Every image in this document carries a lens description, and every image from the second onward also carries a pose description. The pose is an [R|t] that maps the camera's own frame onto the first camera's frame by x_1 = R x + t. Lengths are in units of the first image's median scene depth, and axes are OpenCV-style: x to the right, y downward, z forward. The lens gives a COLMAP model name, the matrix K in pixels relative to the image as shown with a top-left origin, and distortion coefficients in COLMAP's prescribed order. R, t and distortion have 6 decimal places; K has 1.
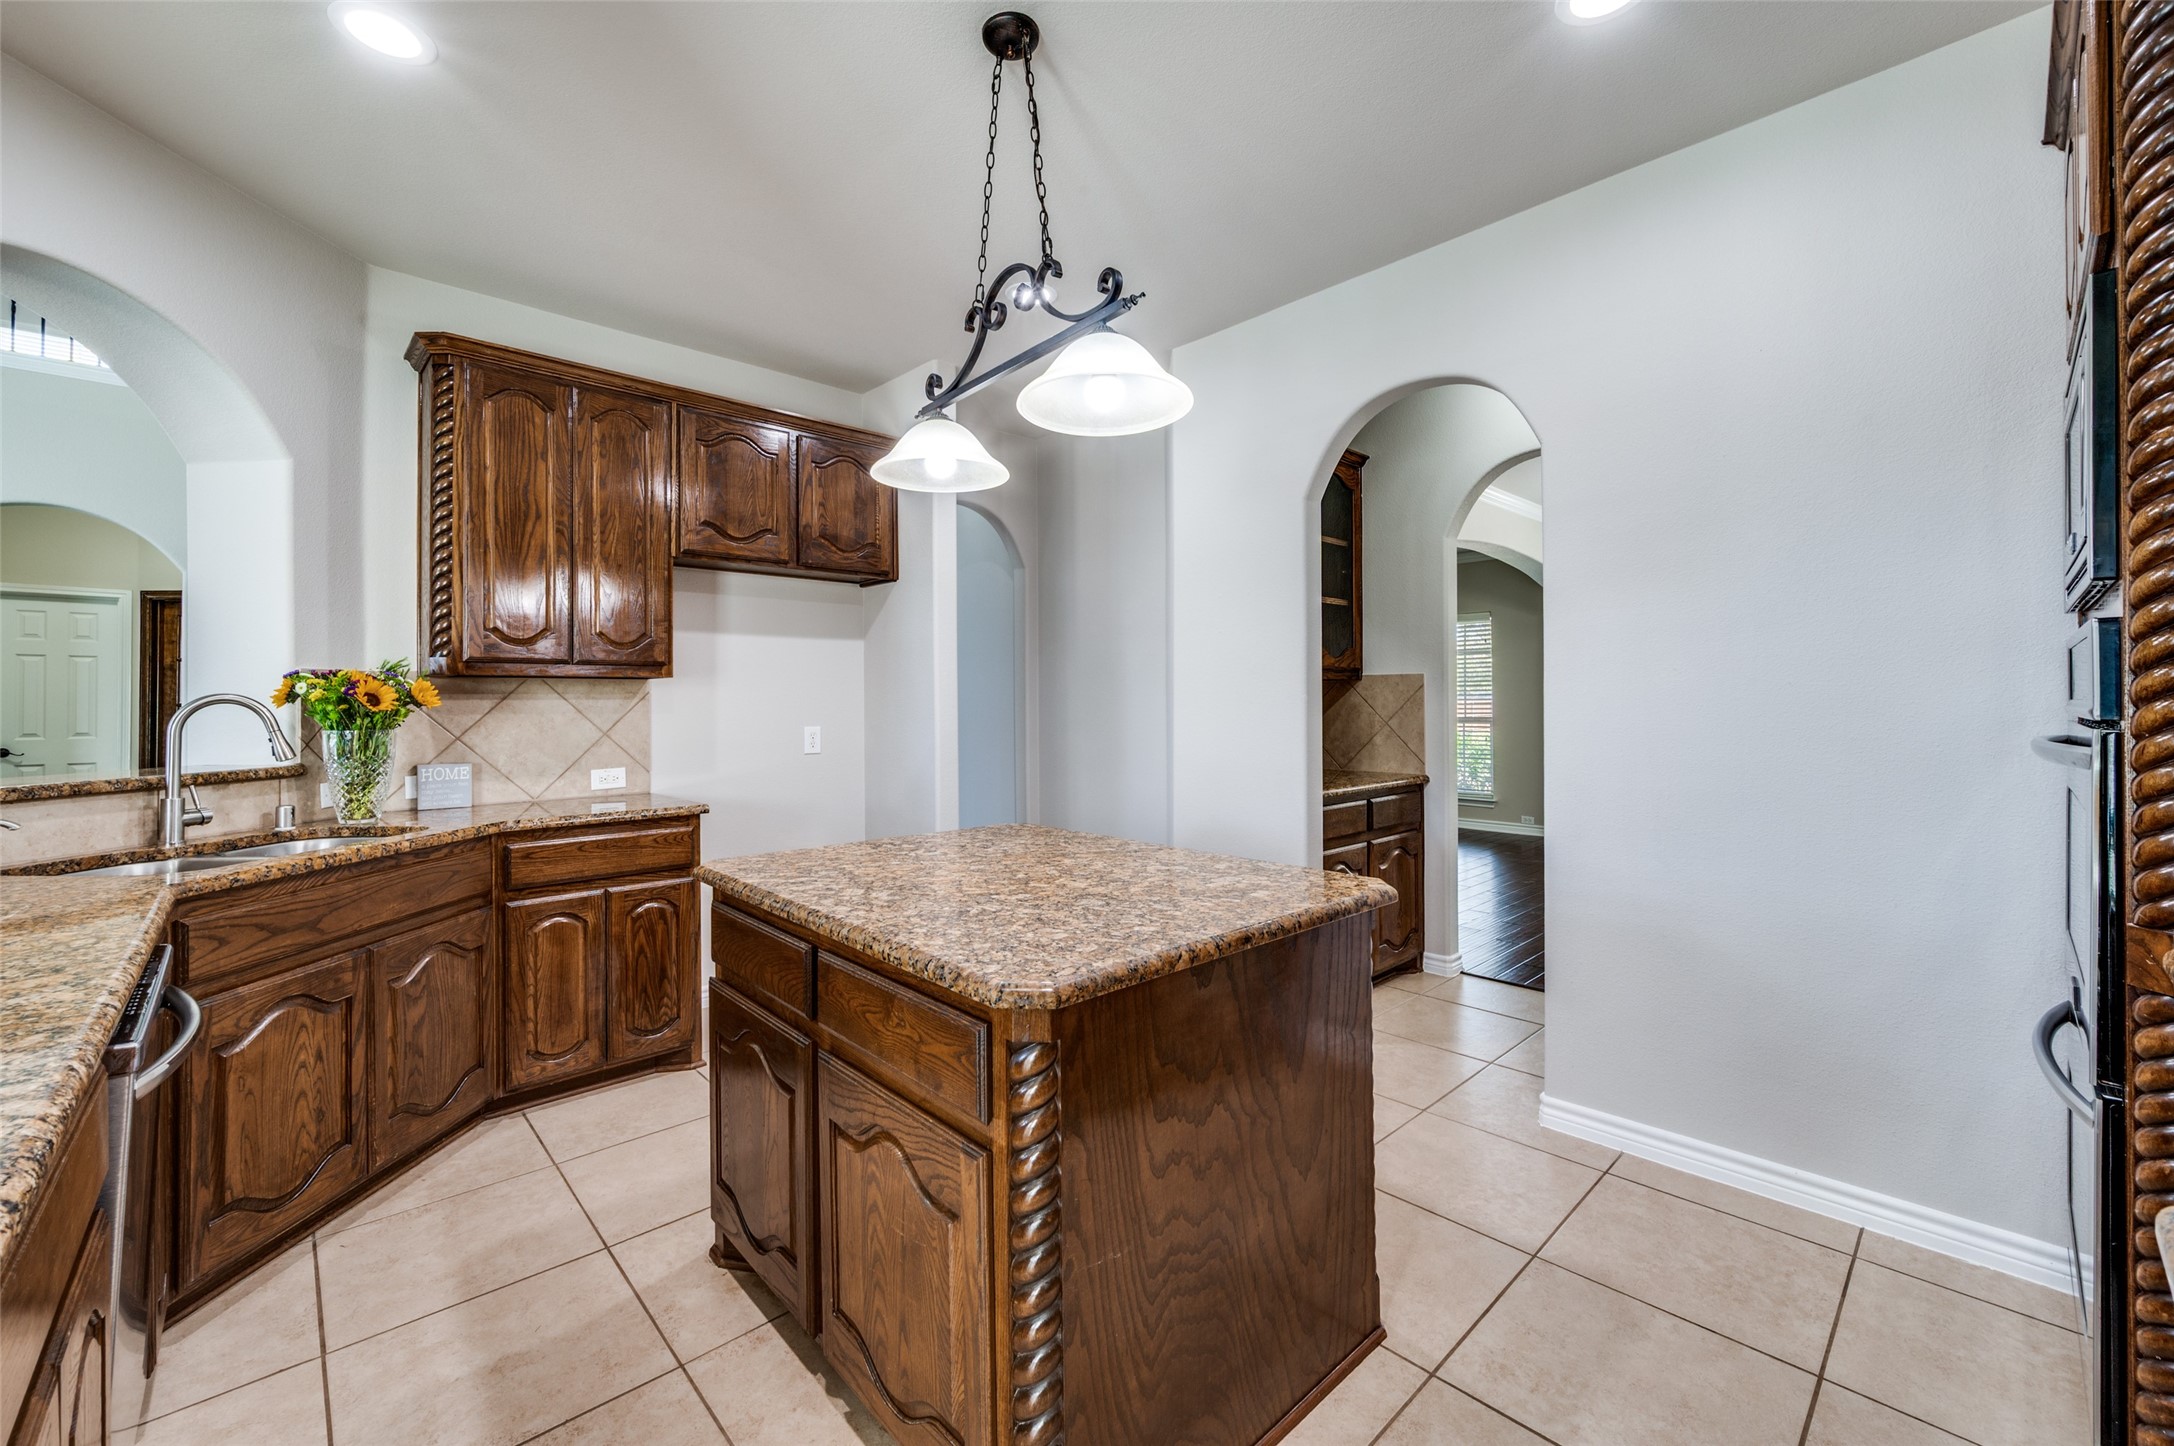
lens RADIAL K [[894.3, 0, 1079.4], [0, 894.3, 704.9], [0, 0, 1]] dist [-0.001137, 0.000180]
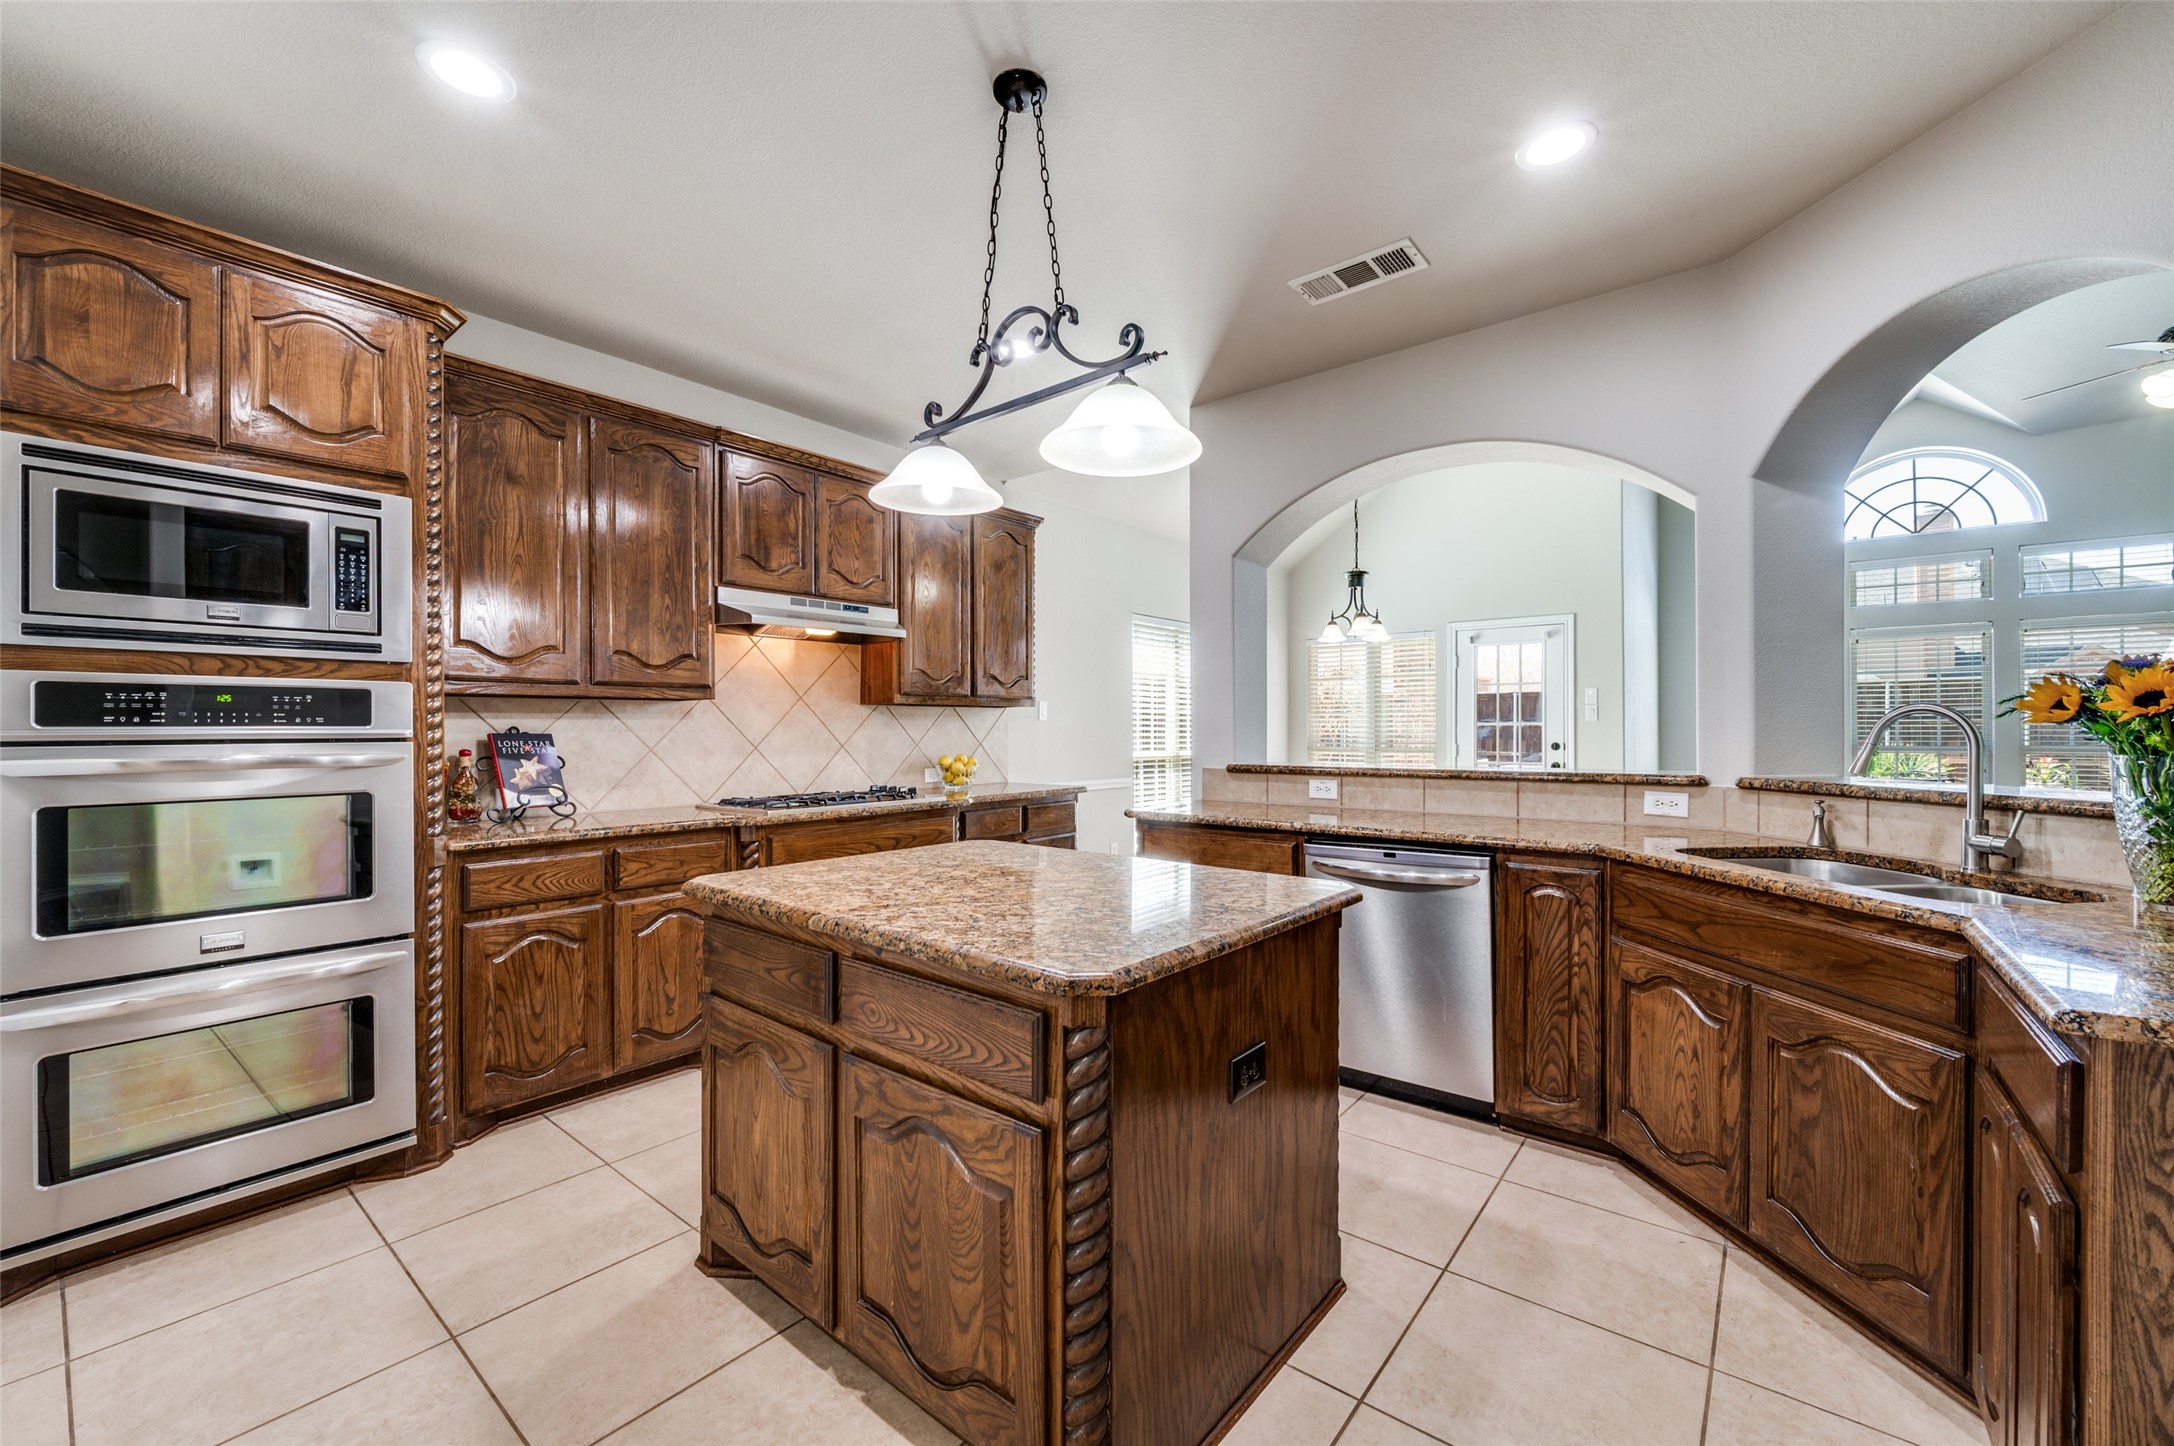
lens RADIAL K [[859.6, 0, 1101.3], [0, 859.6, 723.7], [0, 0, 1]] dist [-0.009130, -0.000029]
pose [[-0.991328, 0.010794, -0.130964, -0.024128], [0.011653, 0.999915, -0.005795, 0.001238], [0.130890, -0.007271, -0.991370, 1.307217]]
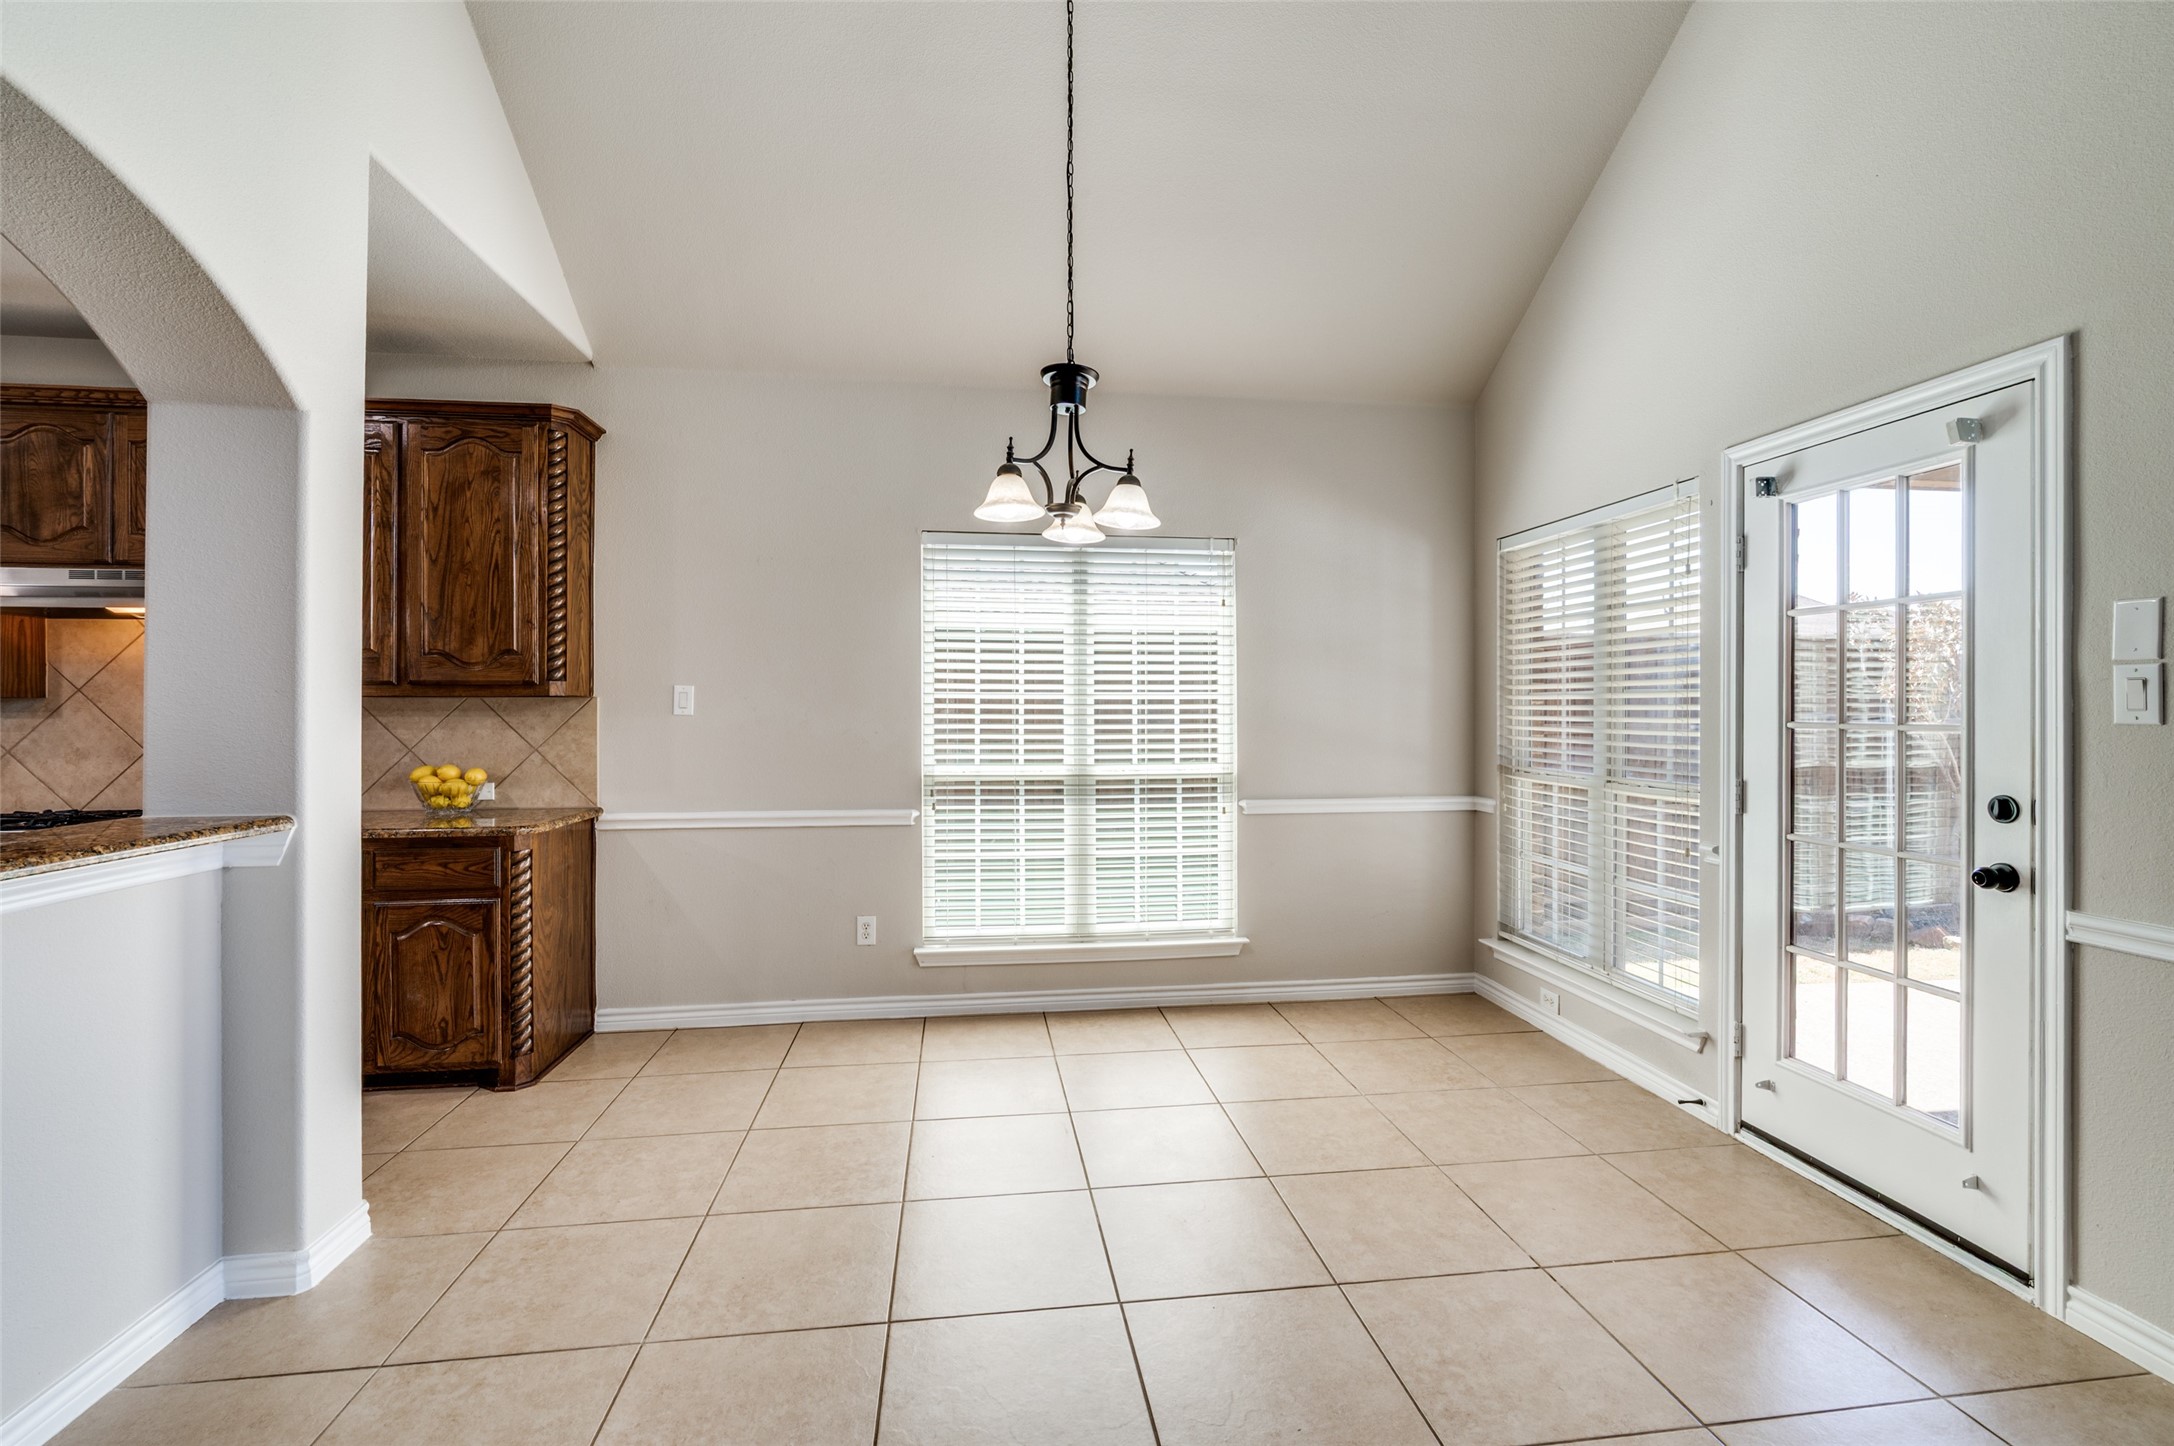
lens RADIAL K [[952.2, 0, 1087.0], [0, 952.2, 712.2], [0, 0, 1]] dist [-0.008432, -0.000385]
pose [[-0.809799, 0.005205, 0.586684, -1.364908], [0.006566, 0.999978, 0.000191, -0.018001], [-0.586670, 0.004007, -0.809816, 0.223040]]
